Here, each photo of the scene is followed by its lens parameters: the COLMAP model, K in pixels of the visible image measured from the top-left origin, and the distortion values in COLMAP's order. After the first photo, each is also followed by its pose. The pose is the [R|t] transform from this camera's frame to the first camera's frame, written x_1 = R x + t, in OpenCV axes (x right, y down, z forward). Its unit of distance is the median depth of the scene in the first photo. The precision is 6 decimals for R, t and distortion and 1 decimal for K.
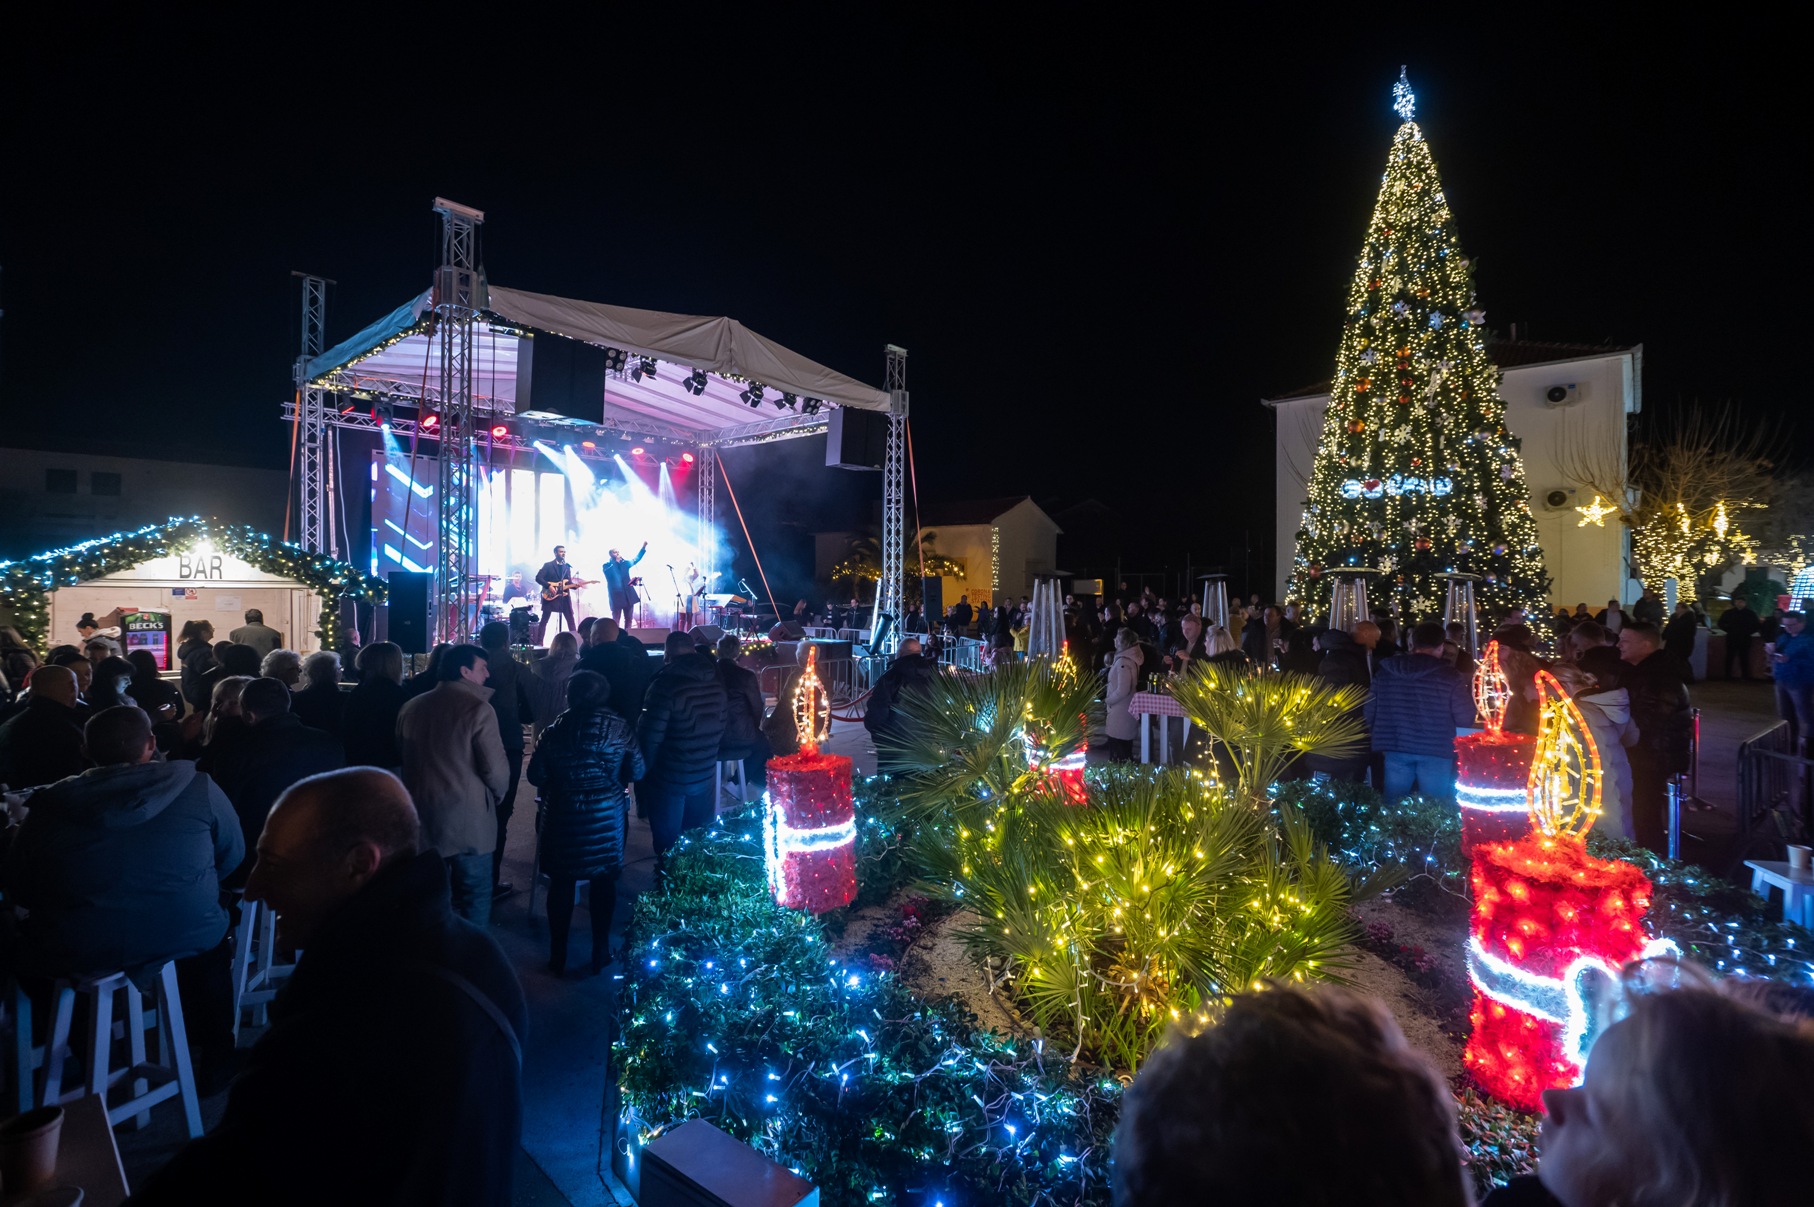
lens RADIAL K [[824.6, 0, 907.0], [0, 824.6, 603.5], [0, 0, 1]] dist [-0.010931, 0.000597]
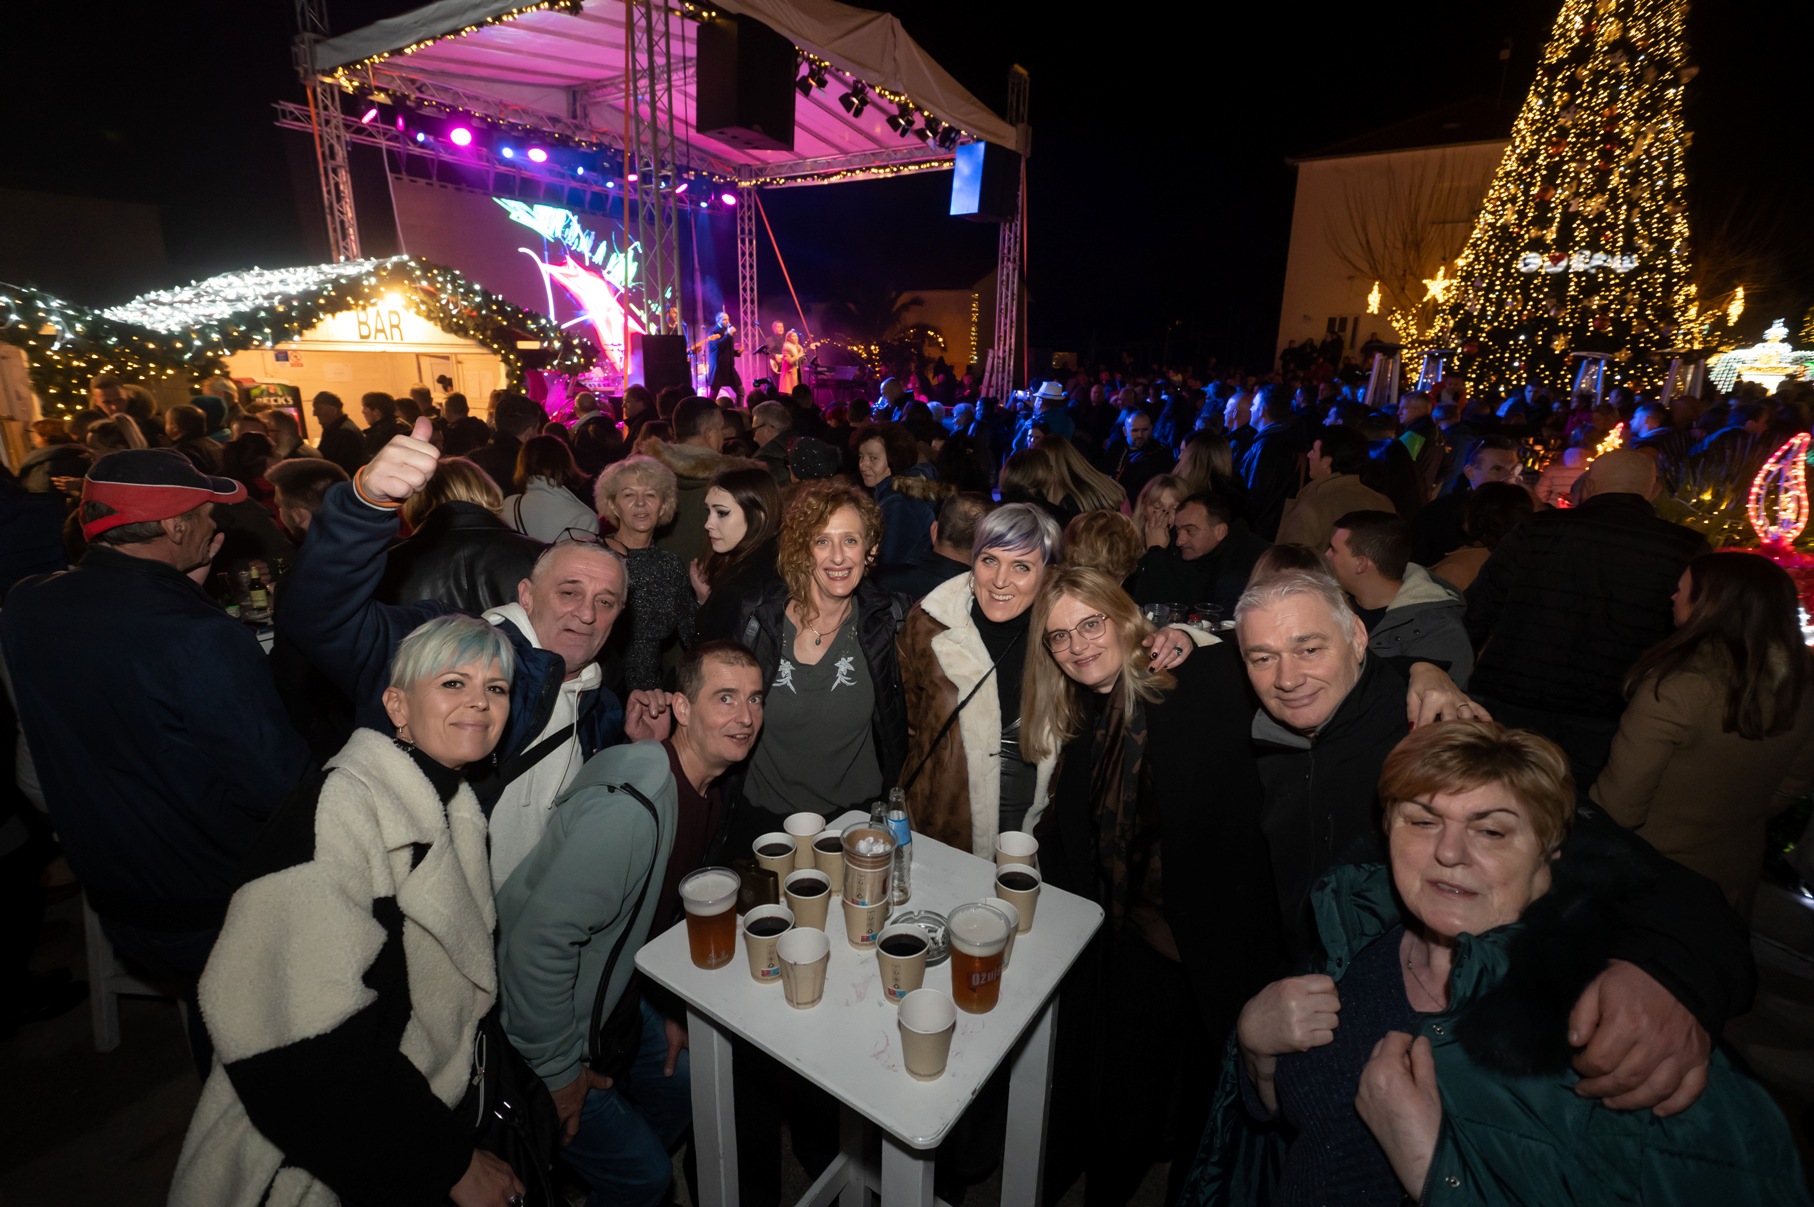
lens RADIAL K [[824.6, 0, 907.0], [0, 824.6, 603.5], [0, 0, 1]] dist [-0.010931, 0.000597]
pose [[0.988149, -0.033695, 0.149755, -0.372052], [-0.007332, 0.964136, 0.265308, 0.000937], [-0.153323, -0.263262, 0.952463, 0.069606]]
